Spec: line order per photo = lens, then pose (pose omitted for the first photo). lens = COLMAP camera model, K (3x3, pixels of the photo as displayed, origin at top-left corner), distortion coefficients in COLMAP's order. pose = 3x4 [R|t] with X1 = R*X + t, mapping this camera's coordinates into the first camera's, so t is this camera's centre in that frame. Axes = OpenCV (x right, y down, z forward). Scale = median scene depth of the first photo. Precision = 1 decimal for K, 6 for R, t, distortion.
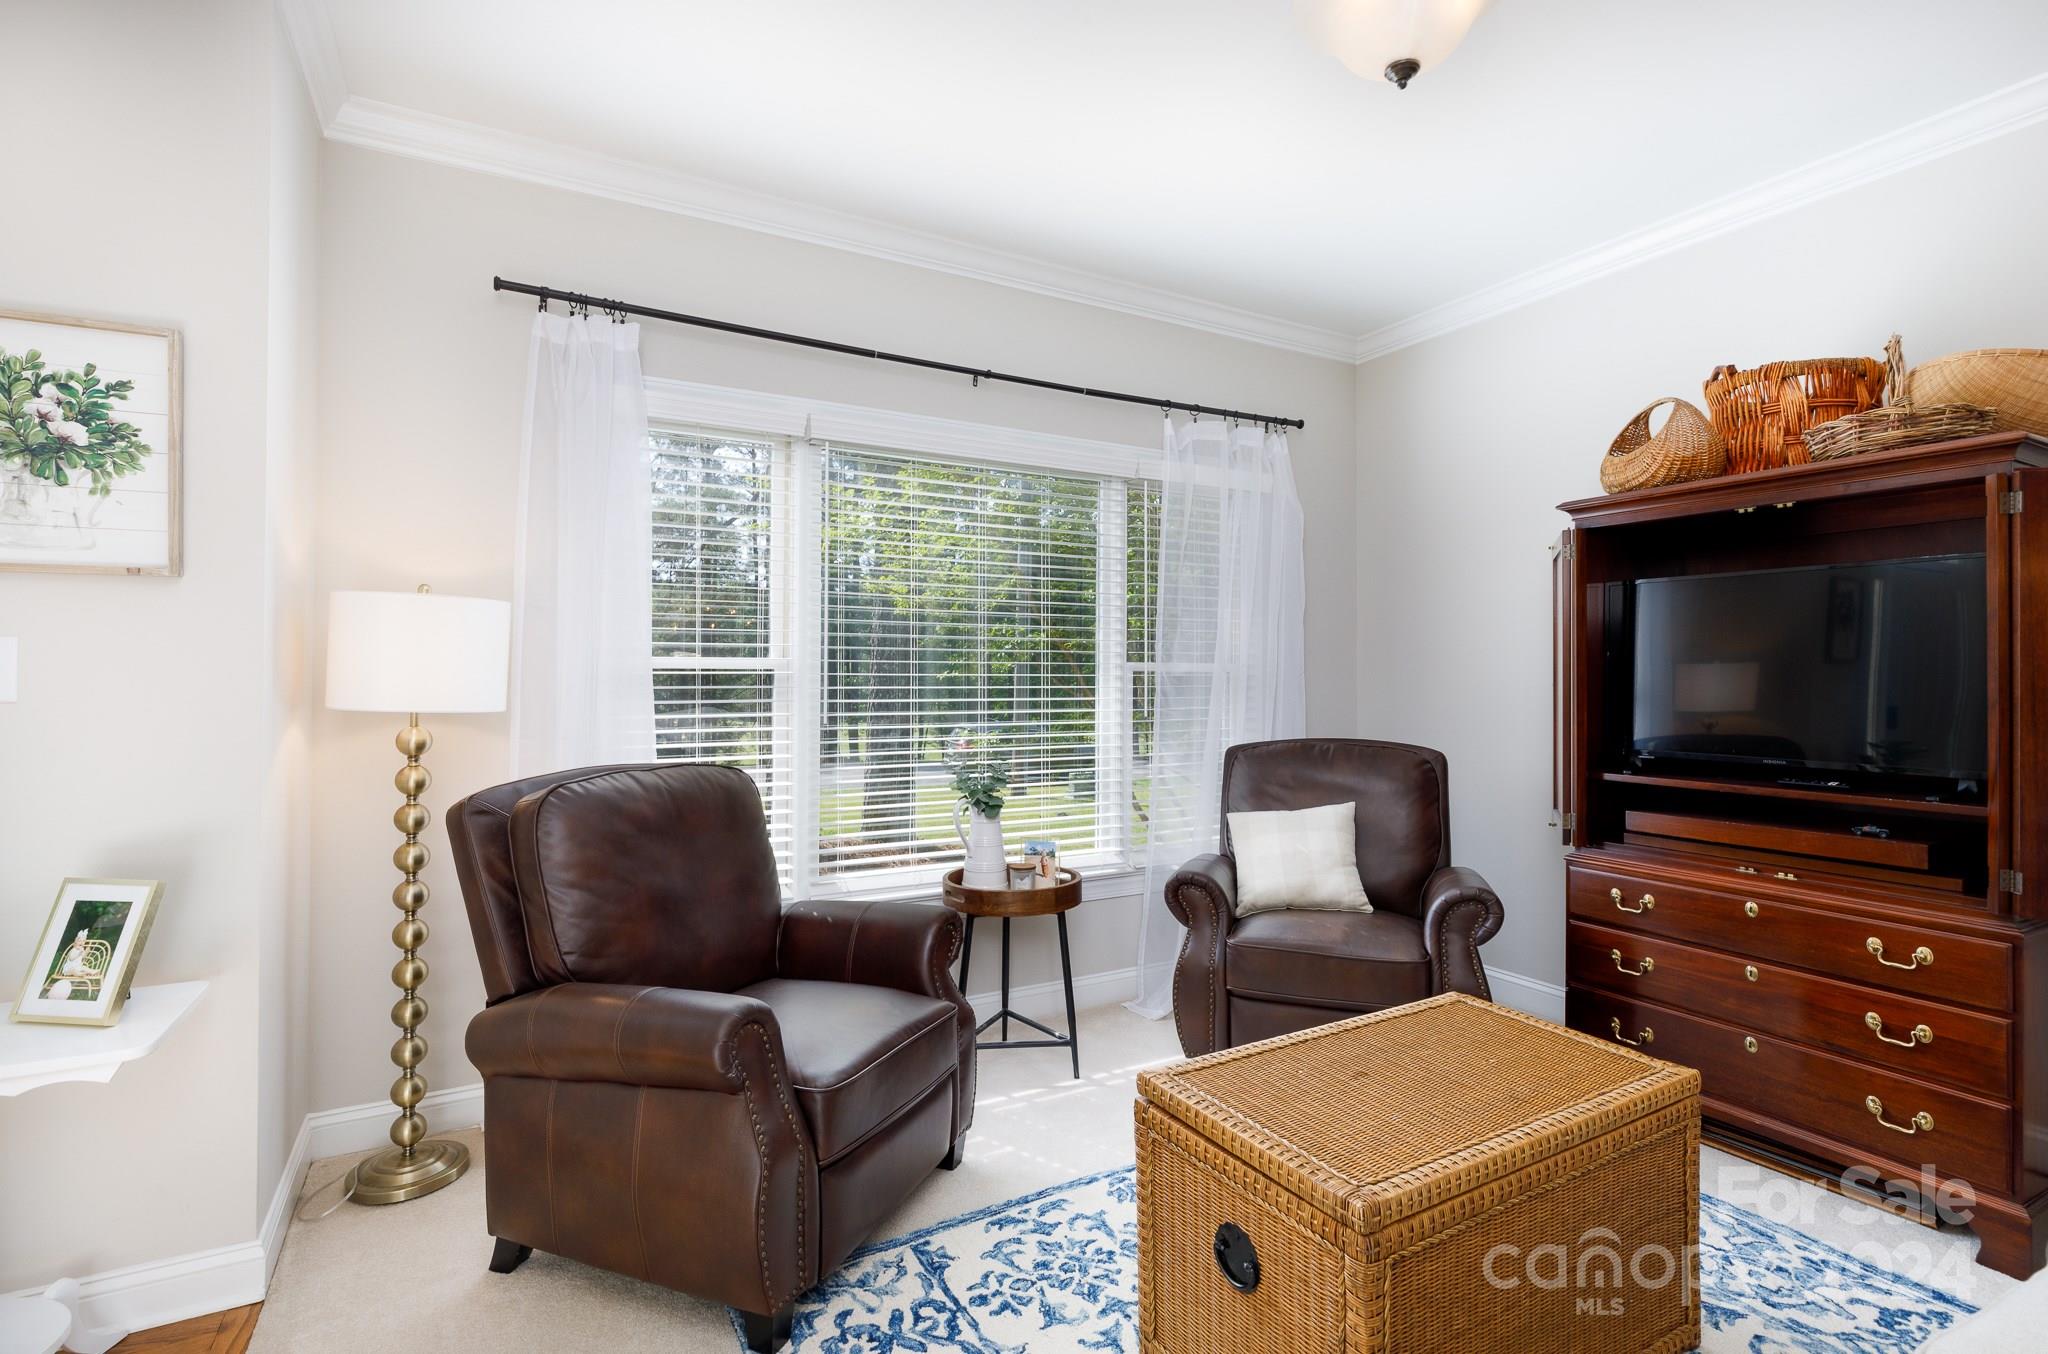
lens RADIAL K [[962.9, 0, 1037.1], [0, 962.9, 674.6], [0, 0, 1]] dist [-0.004336, 0.001182]
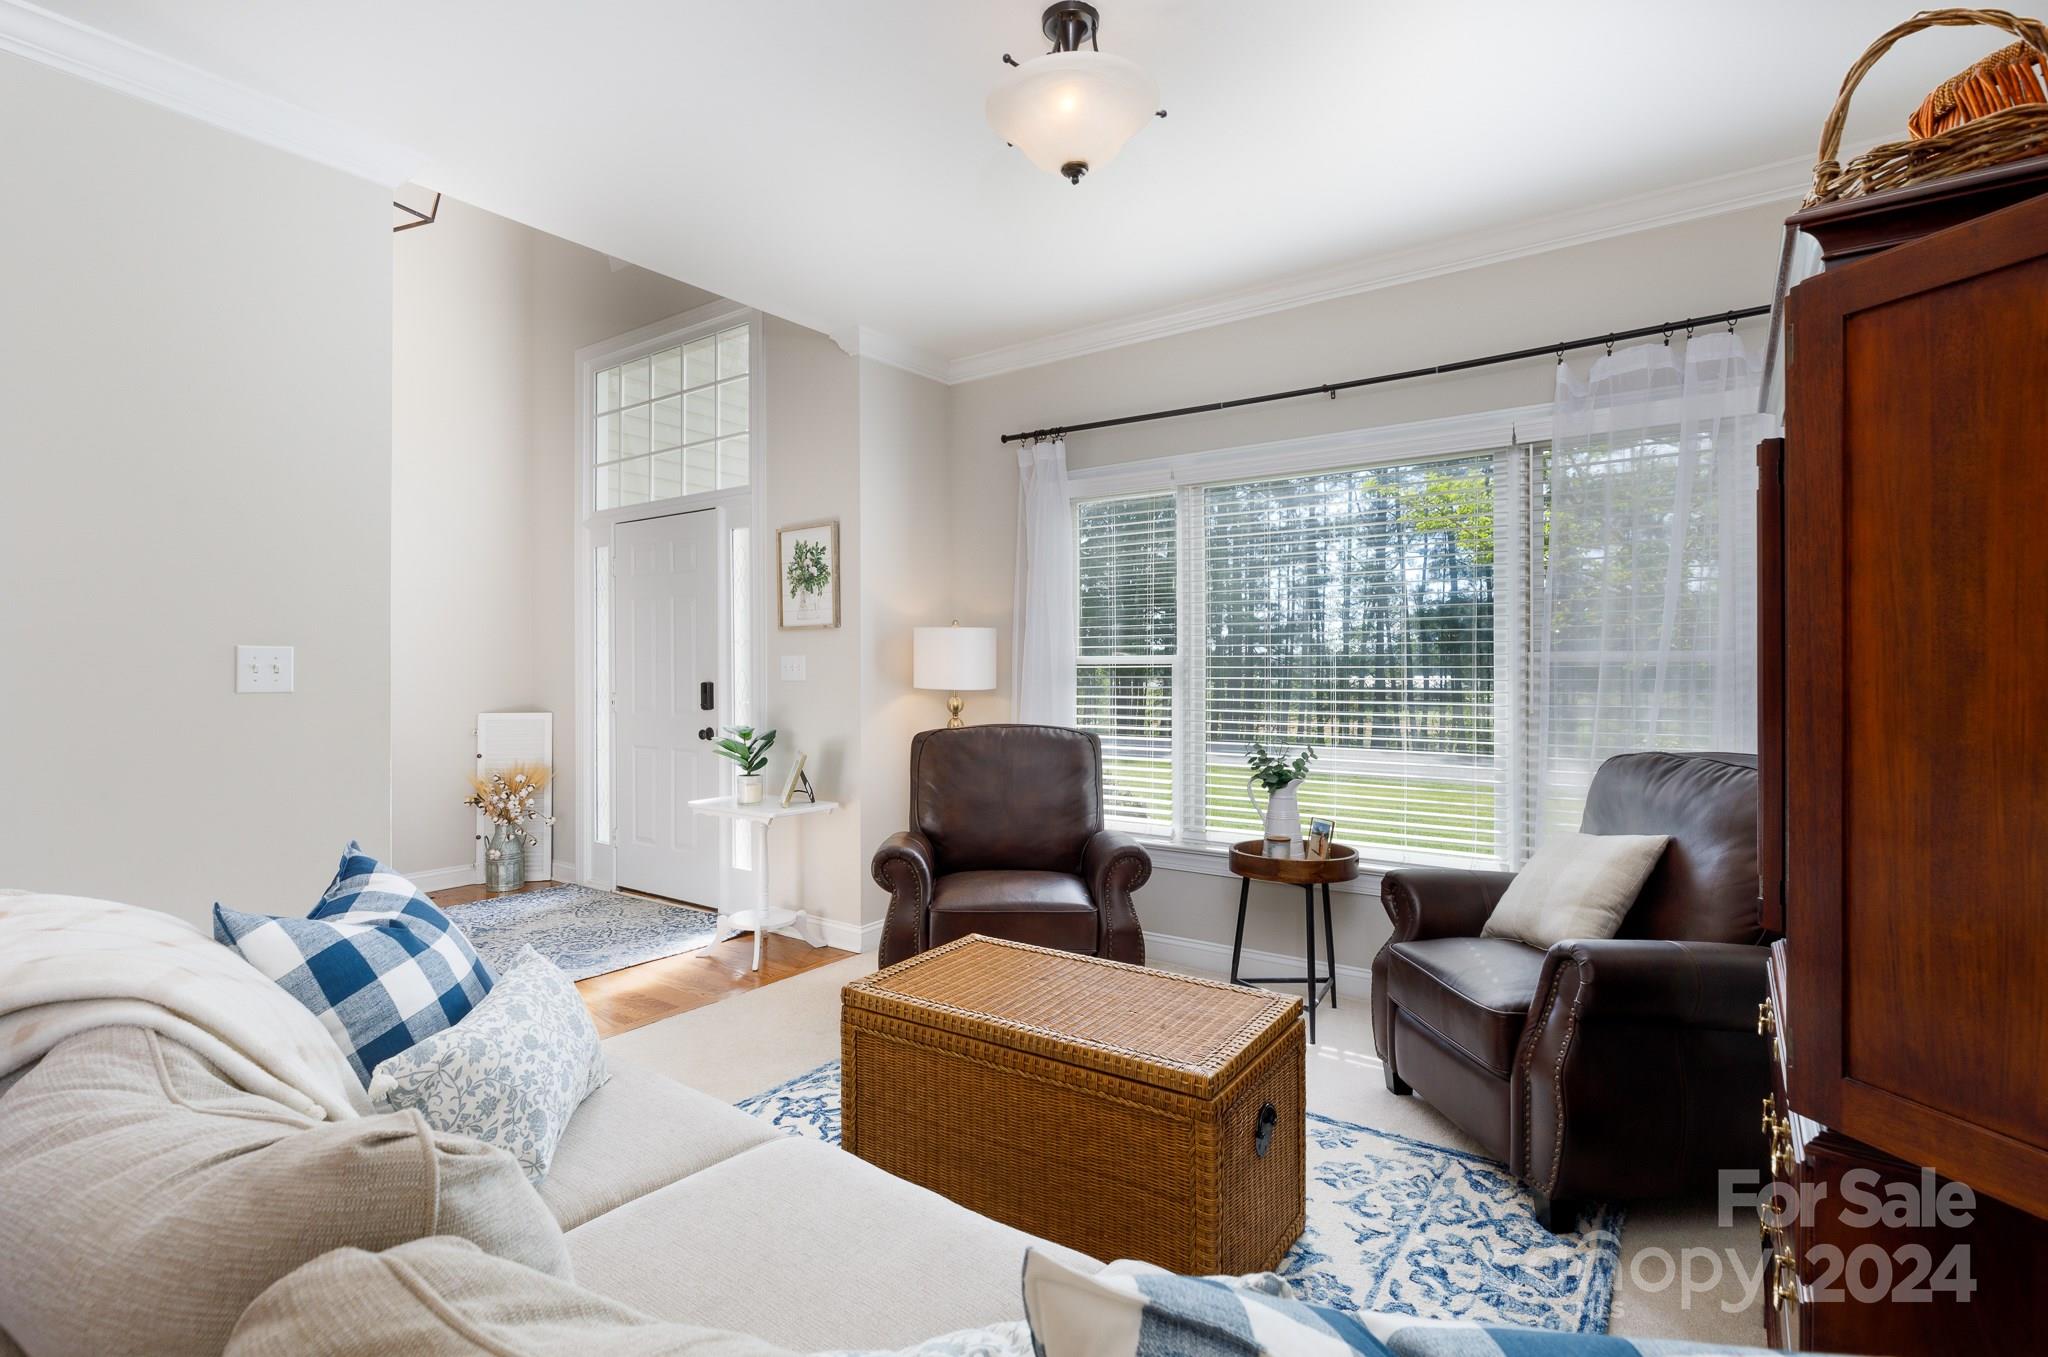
lens RADIAL K [[962.9, 0, 1034.8], [0, 962.9, 675.3], [0, 0, 1]] dist [-0.004336, 0.001182]
pose [[0.455381, -0.000277, -0.890297, 0.918686], [0.010496, 0.999932, 0.005057, 0.002454], [0.890235, -0.011648, 0.455353, 0.254044]]
